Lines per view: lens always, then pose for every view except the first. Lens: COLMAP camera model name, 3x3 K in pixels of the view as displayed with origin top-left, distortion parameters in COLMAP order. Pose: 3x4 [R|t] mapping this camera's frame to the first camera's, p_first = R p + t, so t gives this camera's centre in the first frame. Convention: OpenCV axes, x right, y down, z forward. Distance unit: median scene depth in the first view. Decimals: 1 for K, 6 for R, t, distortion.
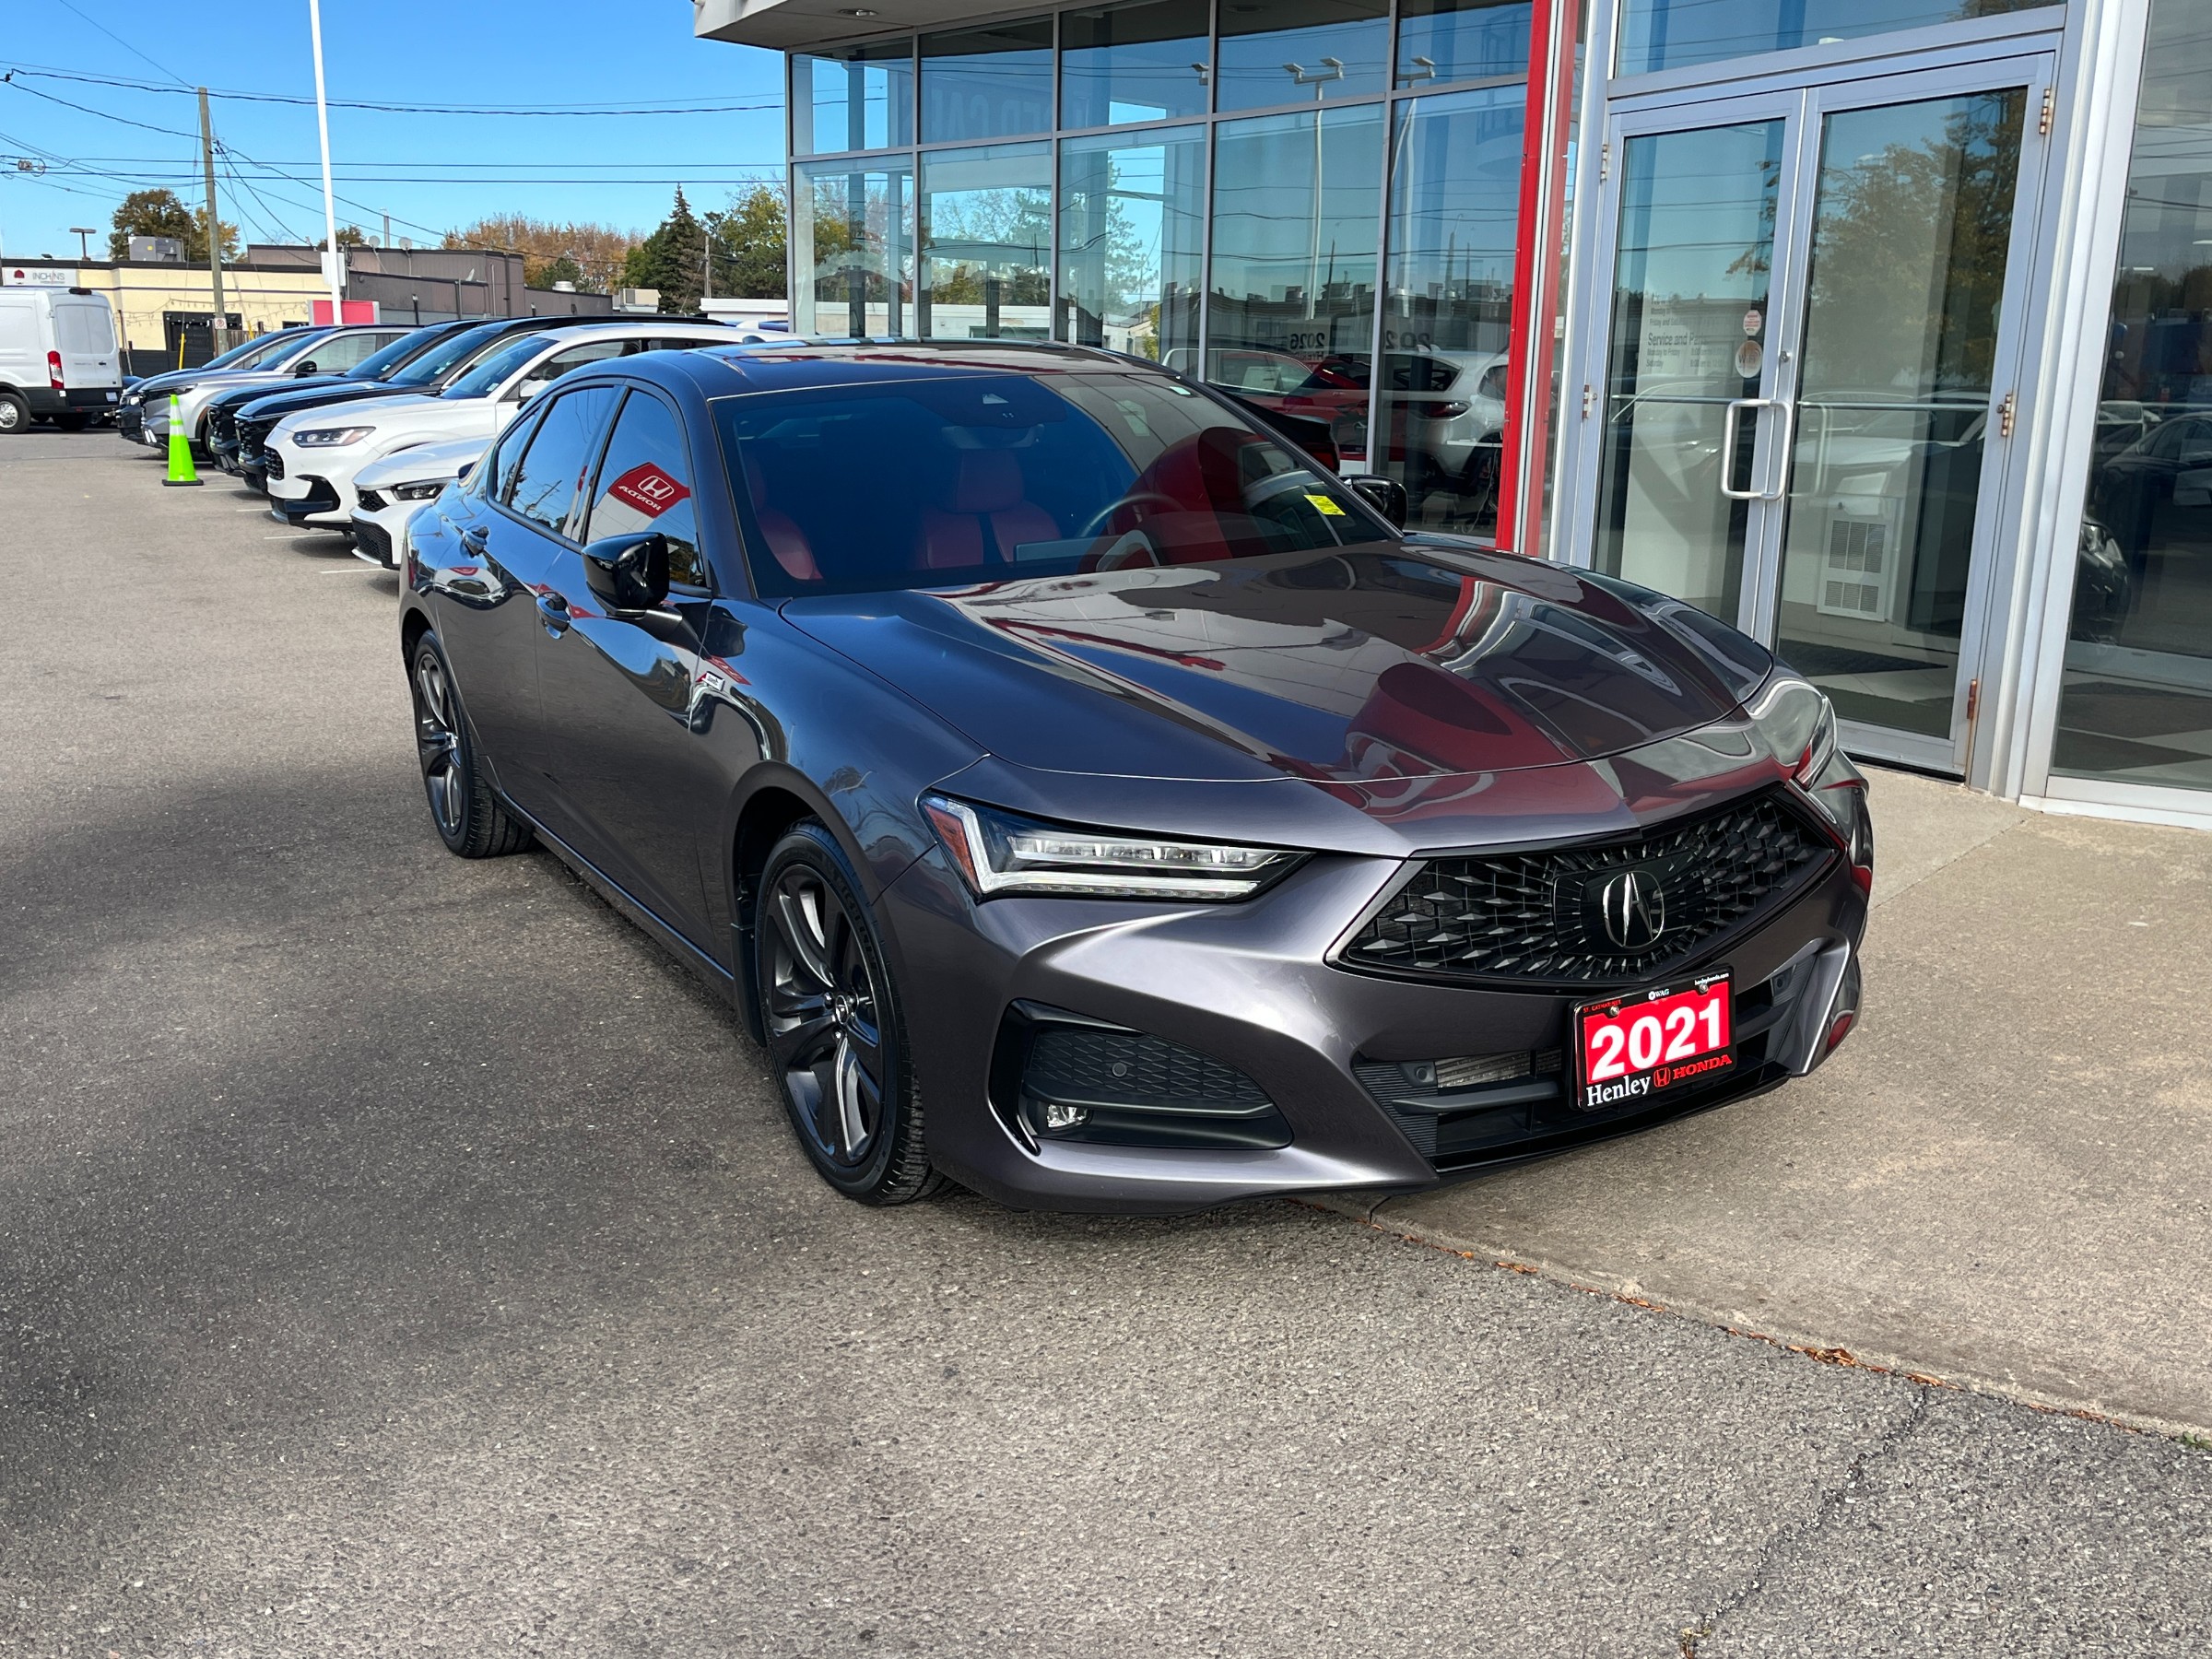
lens RADIAL K [[2028.8, 0, 1131.6], [0, 2028.8, 832.7], [0, 0, 1]] dist [0.069649, -0.080064]
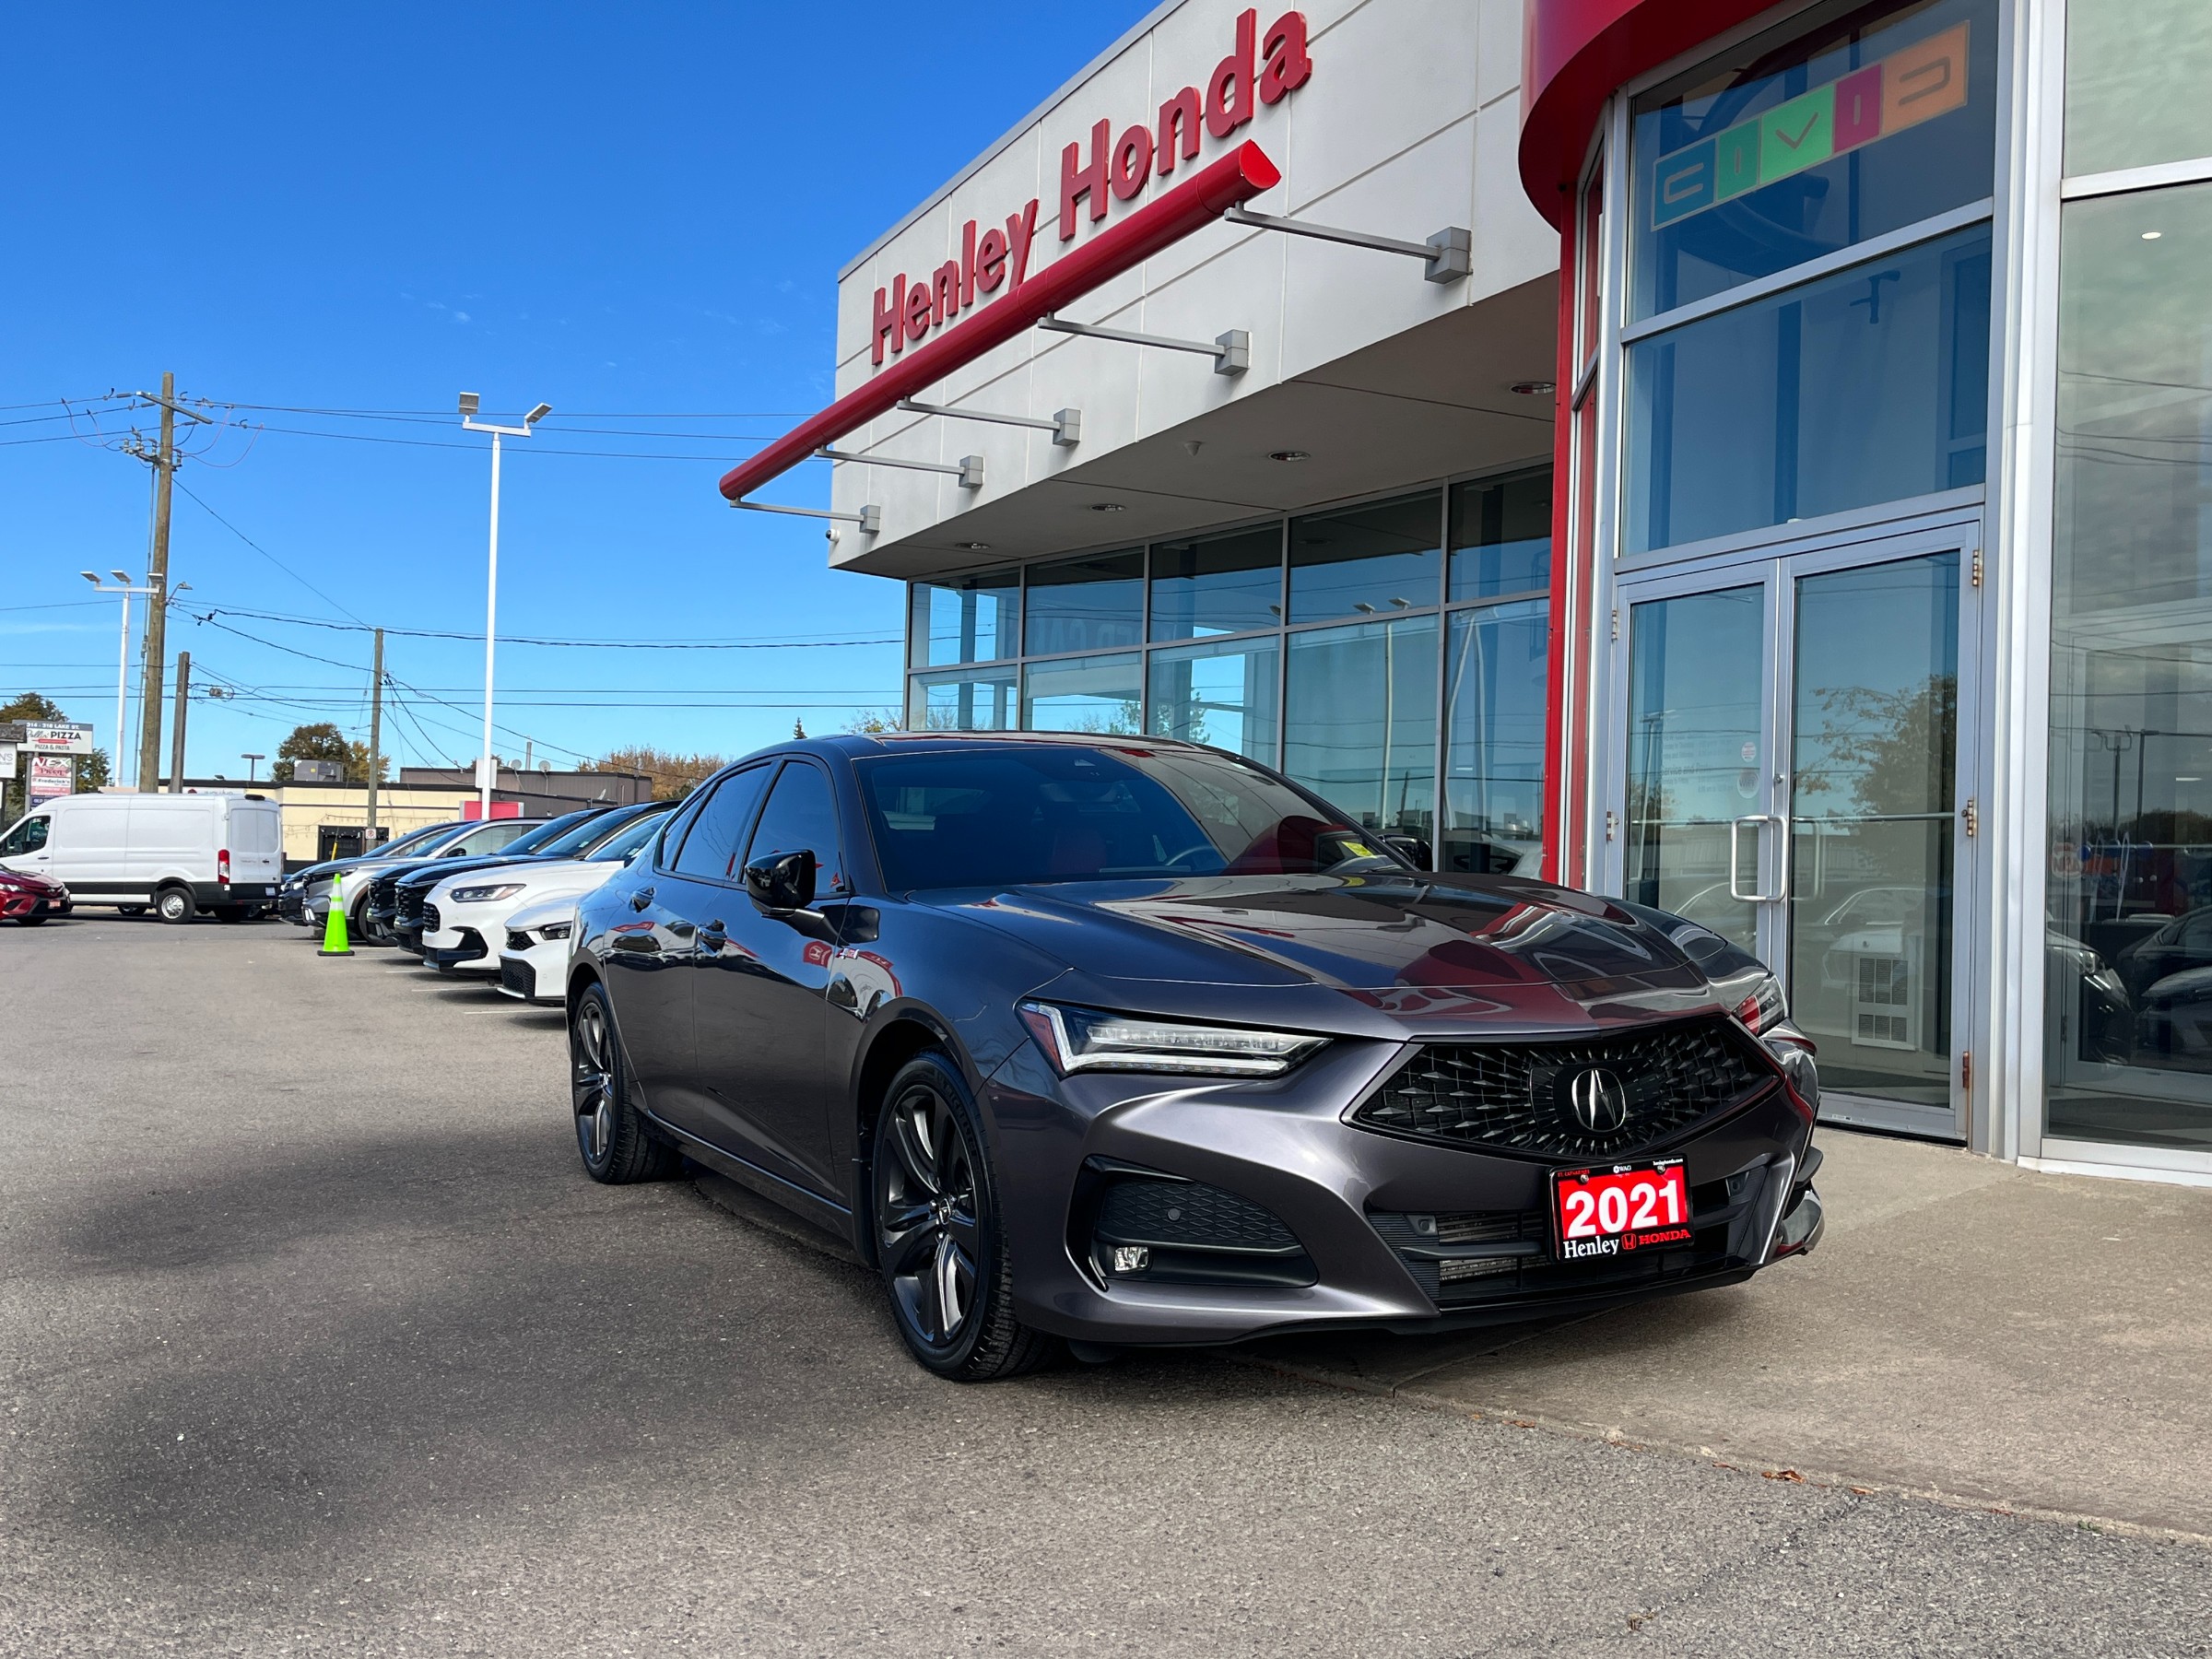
lens RADIAL K [[2028.8, 0, 1131.6], [0, 2028.8, 832.7], [0, 0, 1]] dist [0.069649, -0.080064]
pose [[0.999048, 0.003878, -0.043450, 0.017836], [-0.014808, 0.967050, -0.254155, 0.178012], [0.041033, 0.254557, 0.966187, -0.207344]]
